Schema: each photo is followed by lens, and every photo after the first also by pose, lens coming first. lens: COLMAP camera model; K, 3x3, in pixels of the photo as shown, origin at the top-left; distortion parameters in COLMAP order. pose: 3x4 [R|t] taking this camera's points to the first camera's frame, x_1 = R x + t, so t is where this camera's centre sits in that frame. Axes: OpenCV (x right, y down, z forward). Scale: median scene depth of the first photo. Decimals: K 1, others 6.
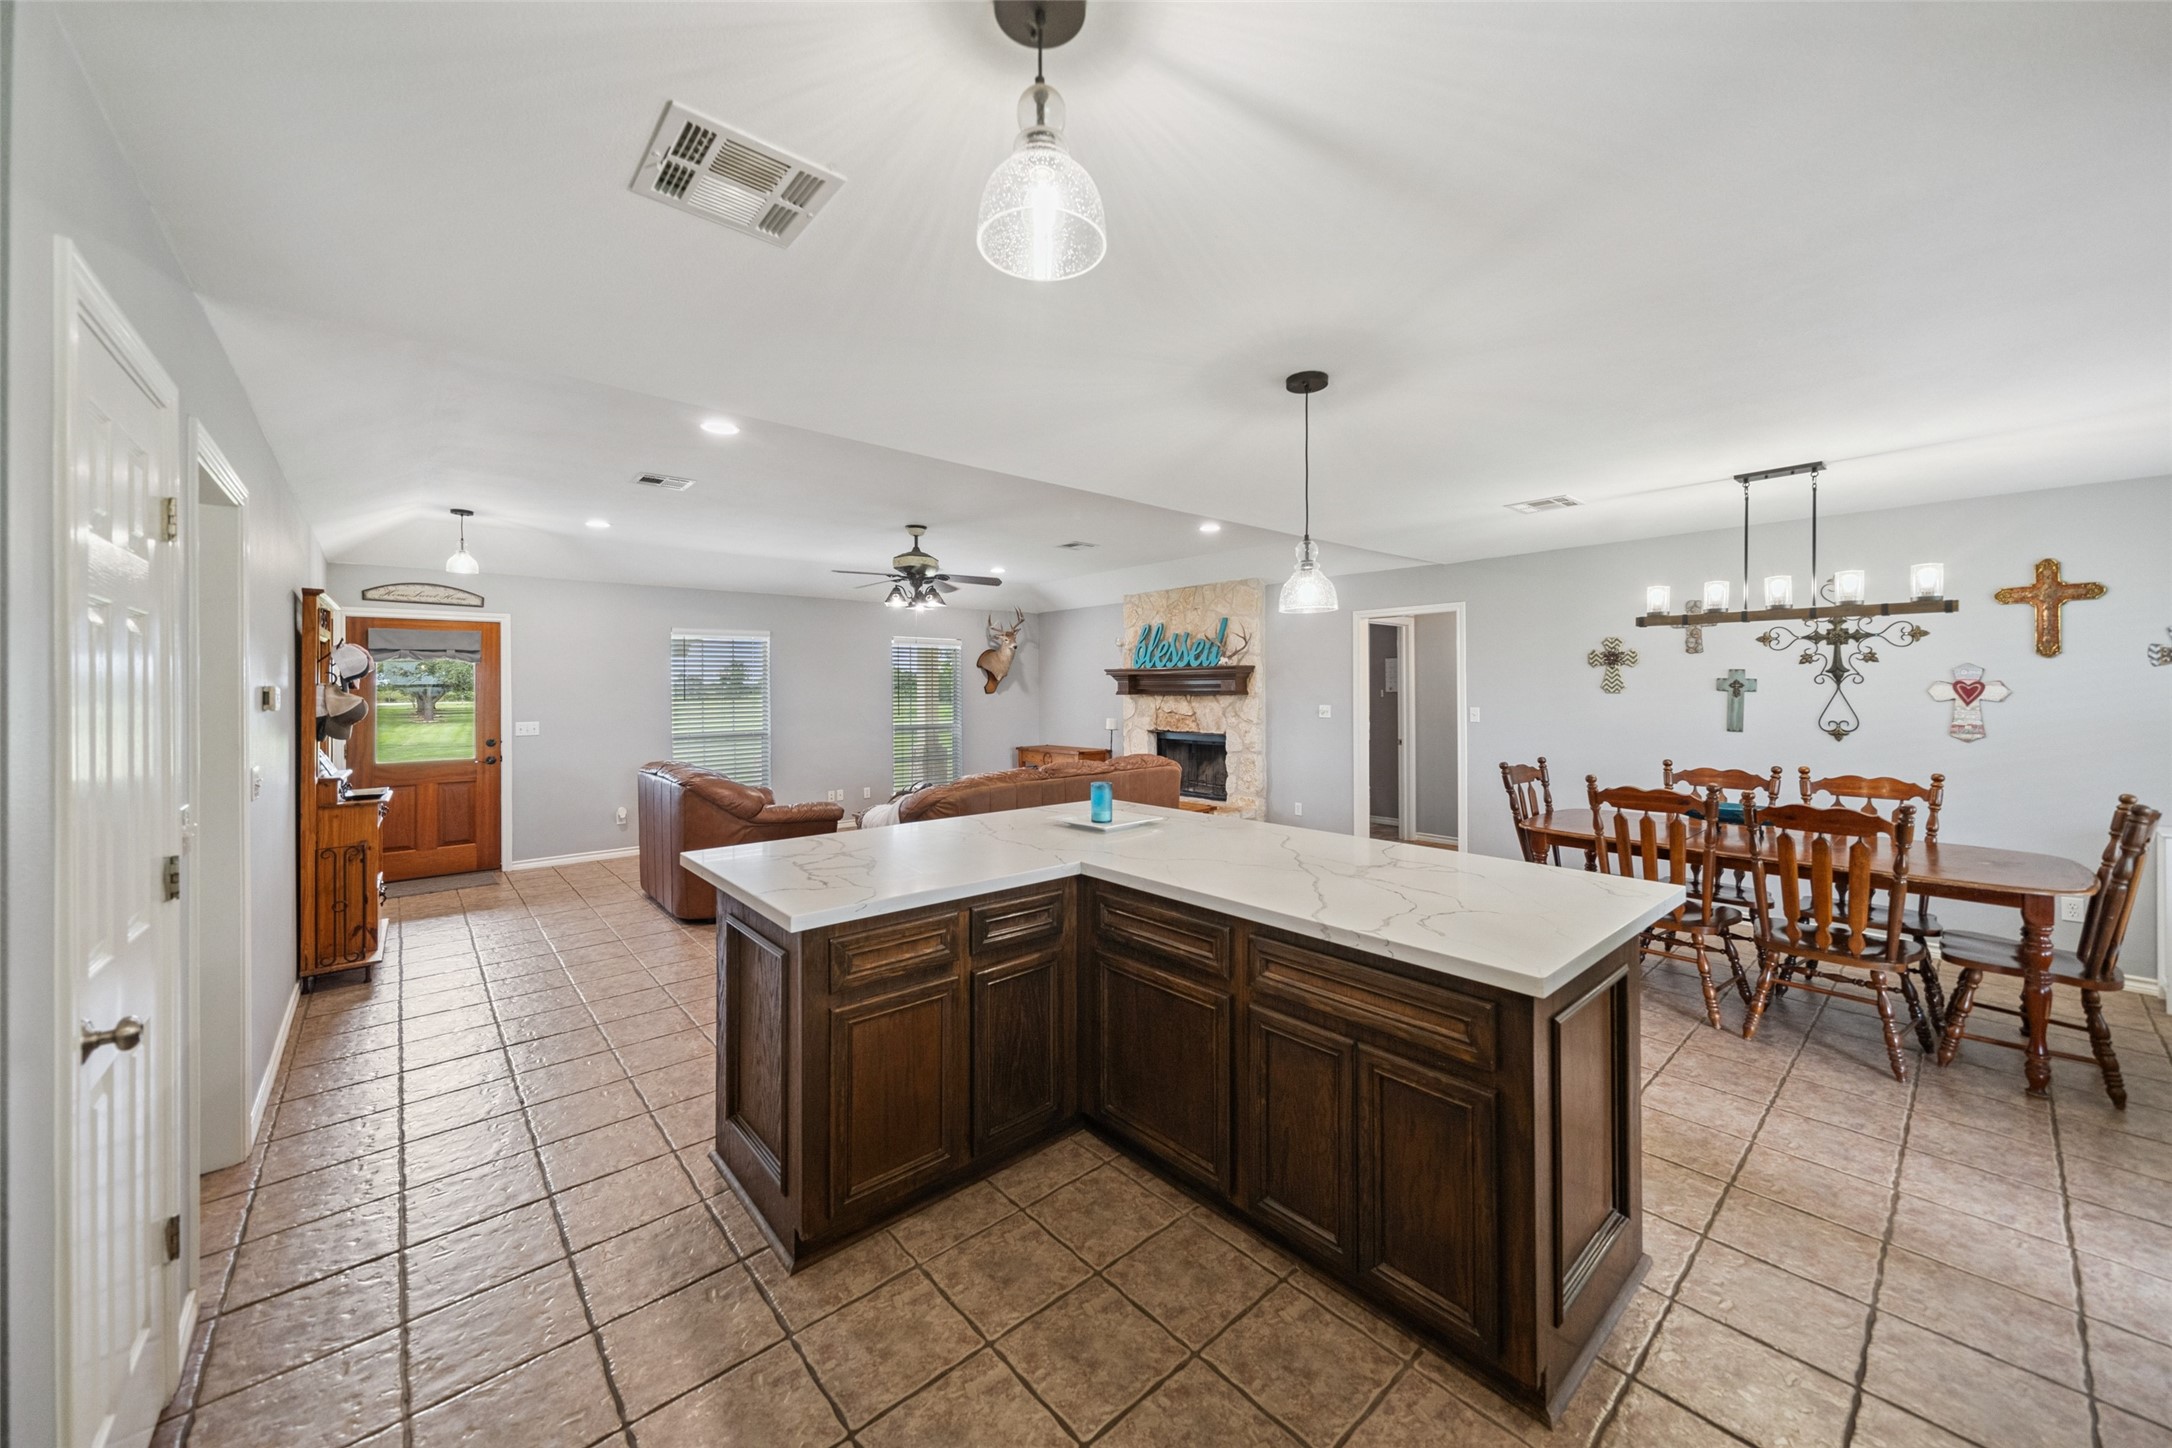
lens RADIAL K [[813.9, 0, 1108.0], [0, 813.9, 681.7], [0, 0, 1]] dist [-0.007113, 0.001247]
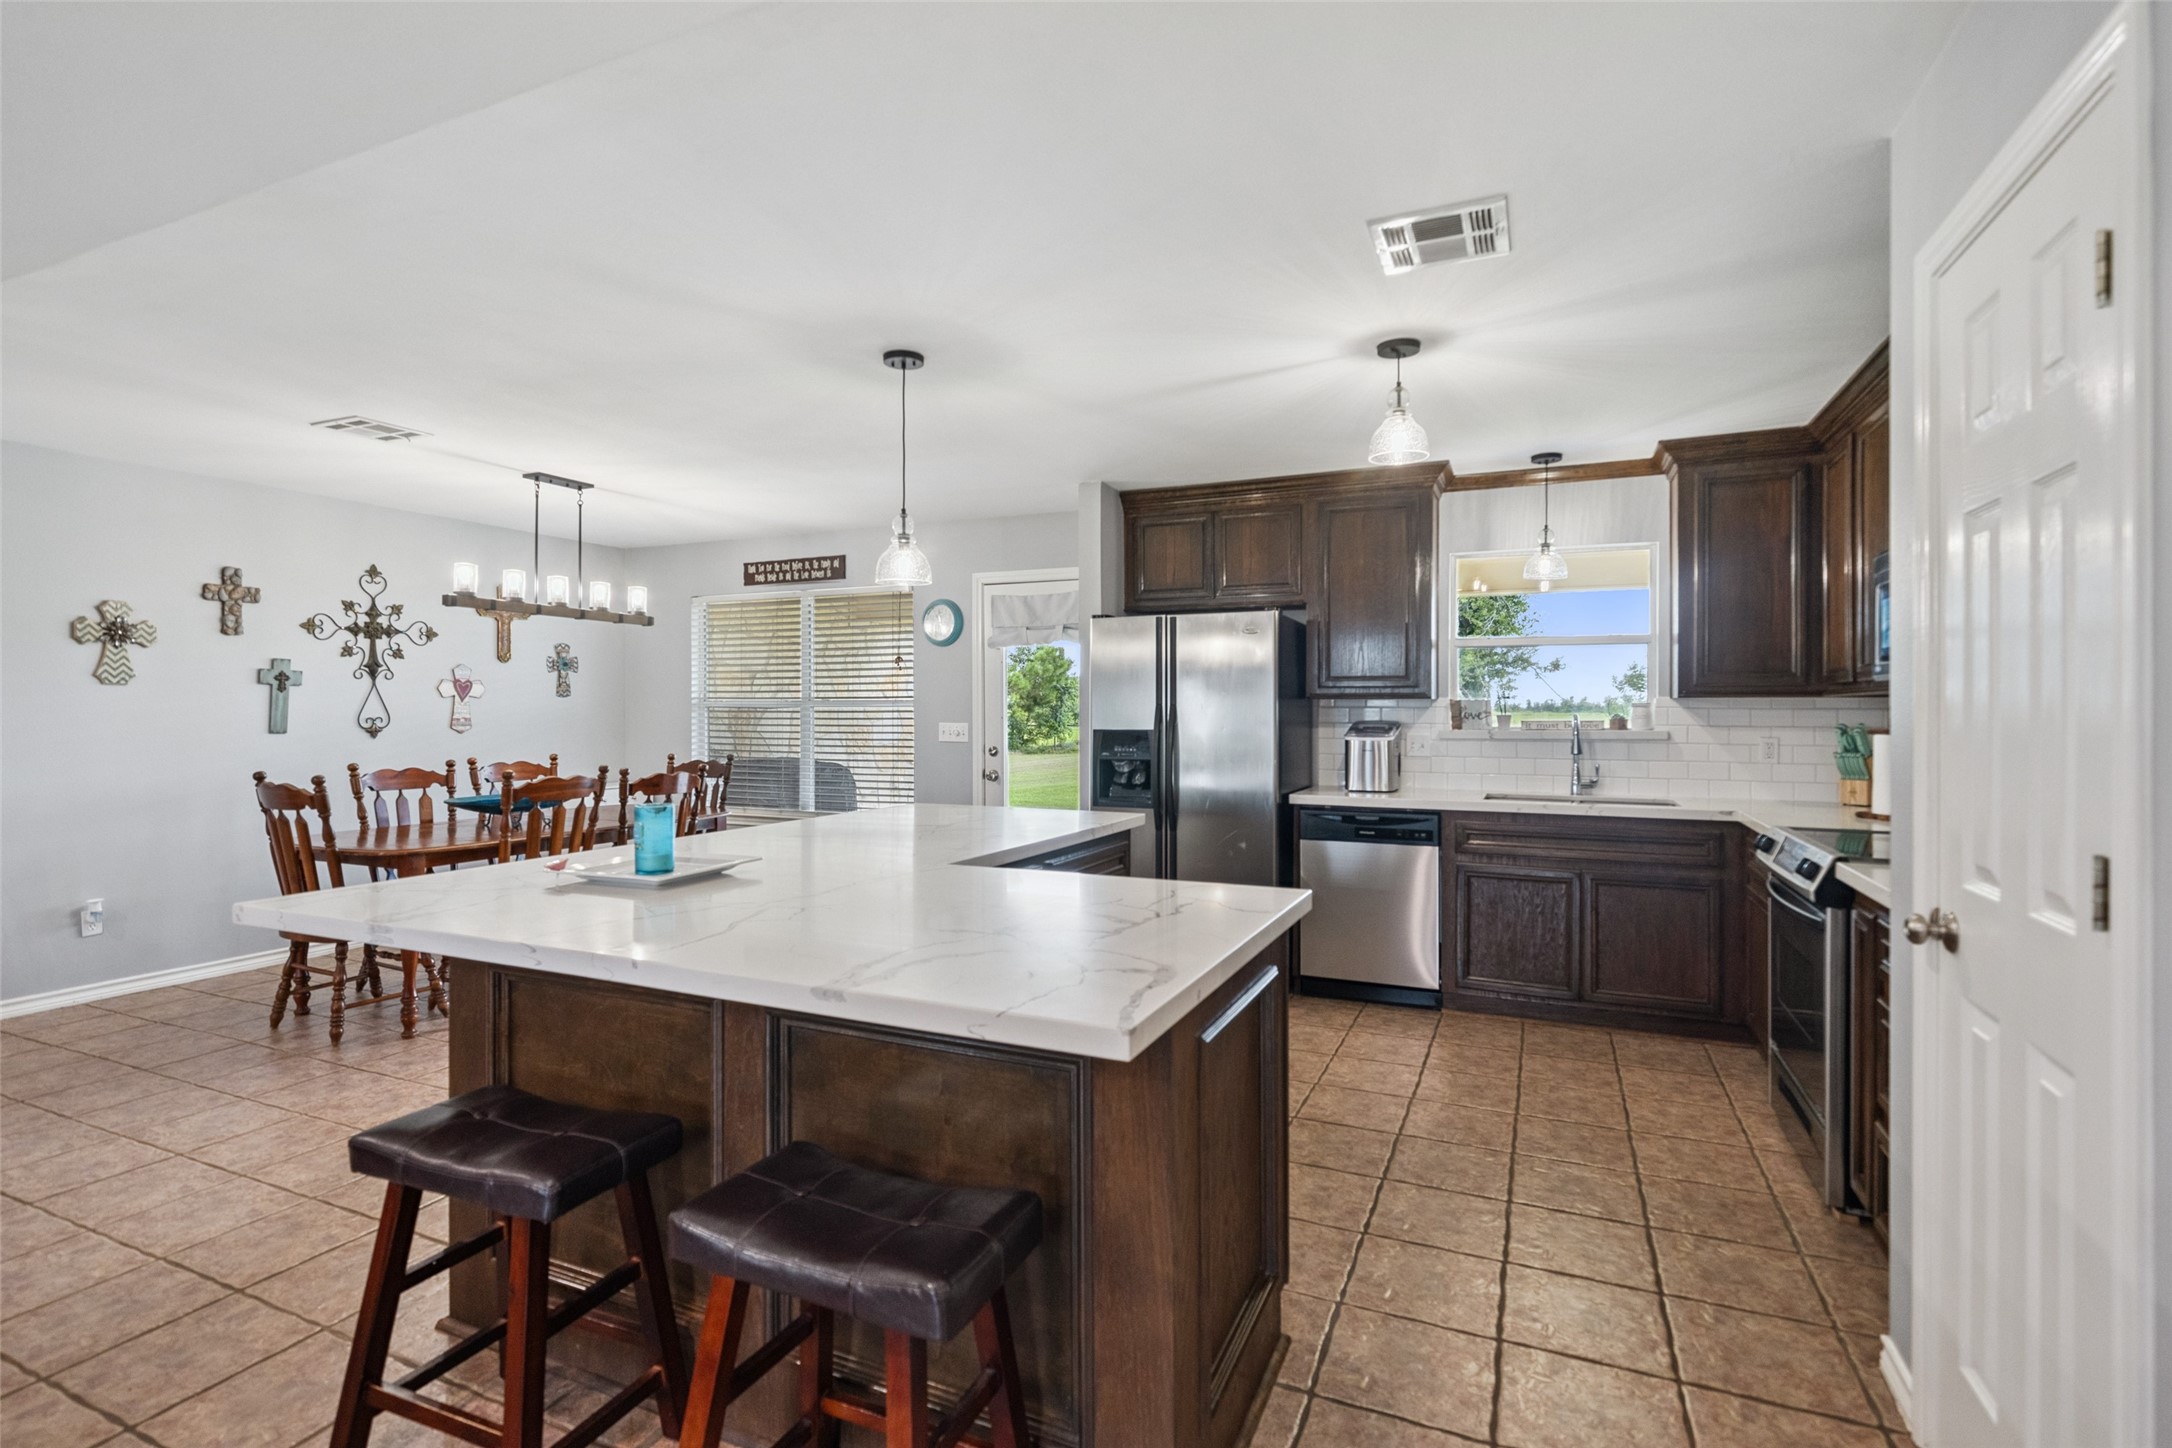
lens RADIAL K [[1007.4, 0, 1094.4], [0, 1007.4, 705.0], [0, 0, 1]] dist [-0.015663, 0.002813]
pose [[-0.417389, 0.008805, 0.908685, -0.369801], [-0.005715, 0.999908, -0.012313, 0.029281], [-0.908710, -0.010332, -0.417300, 0.480548]]
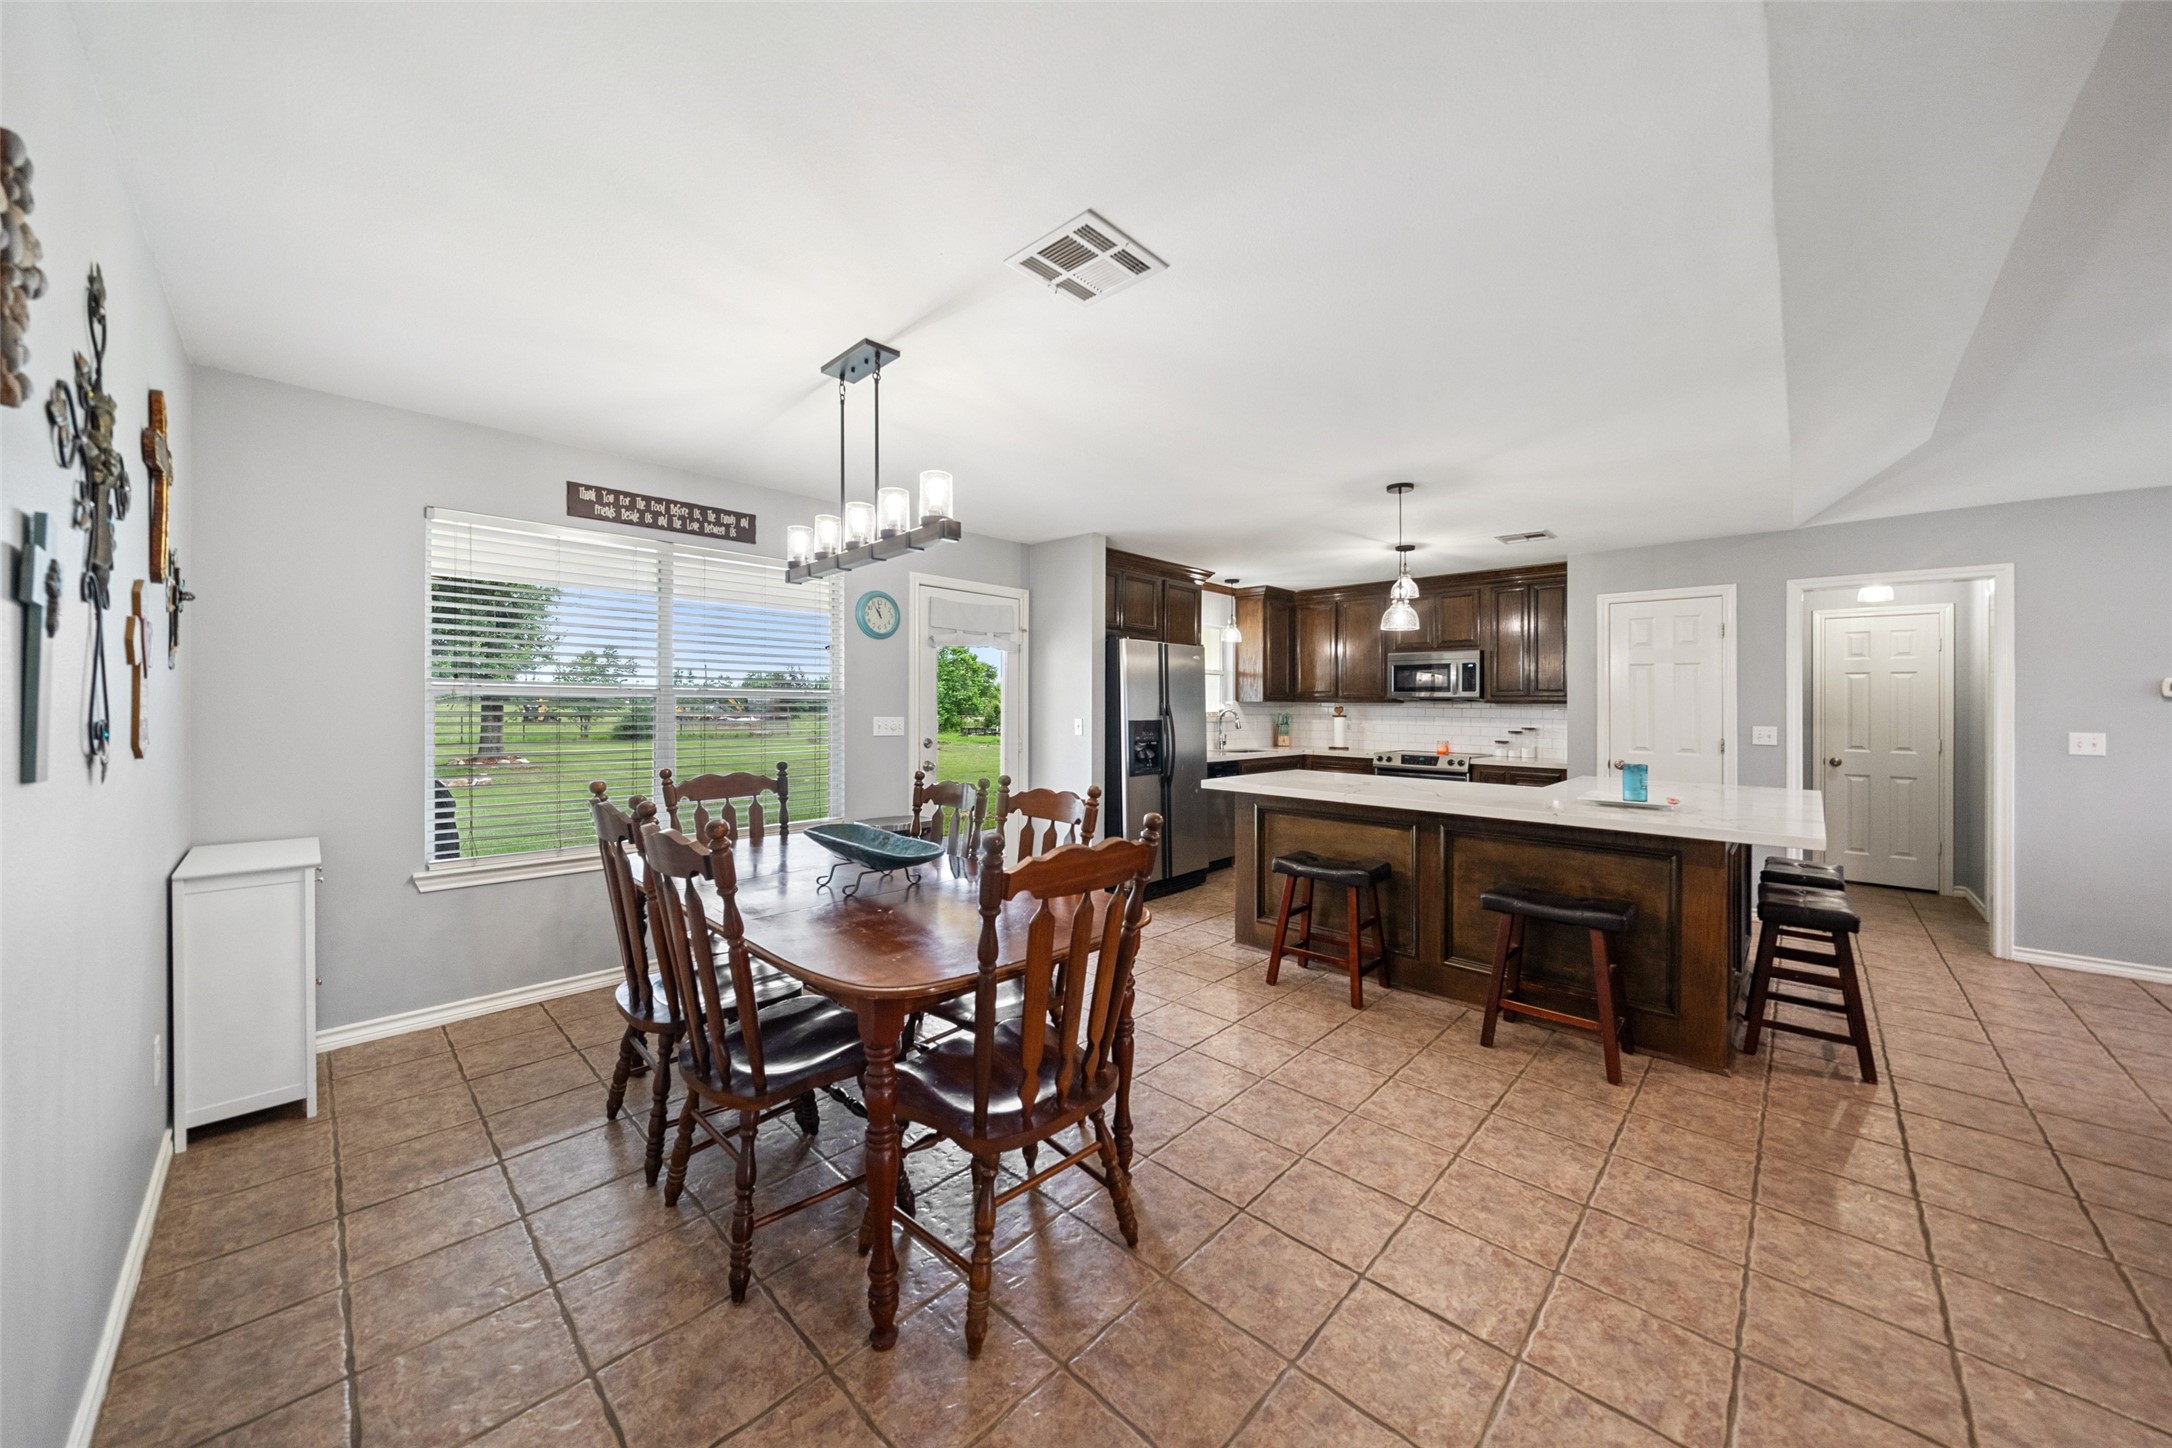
lens RADIAL K [[756.8, 0, 1094.1], [0, 756.8, 707.2], [0, 0, 1]] dist [-0.005348, 0.000453]
pose [[-0.996358, -0.004729, -0.085136, 0.356300], [-0.004332, 0.999979, -0.004840, 0.028602], [0.085157, -0.004454, -0.996358, 0.896584]]
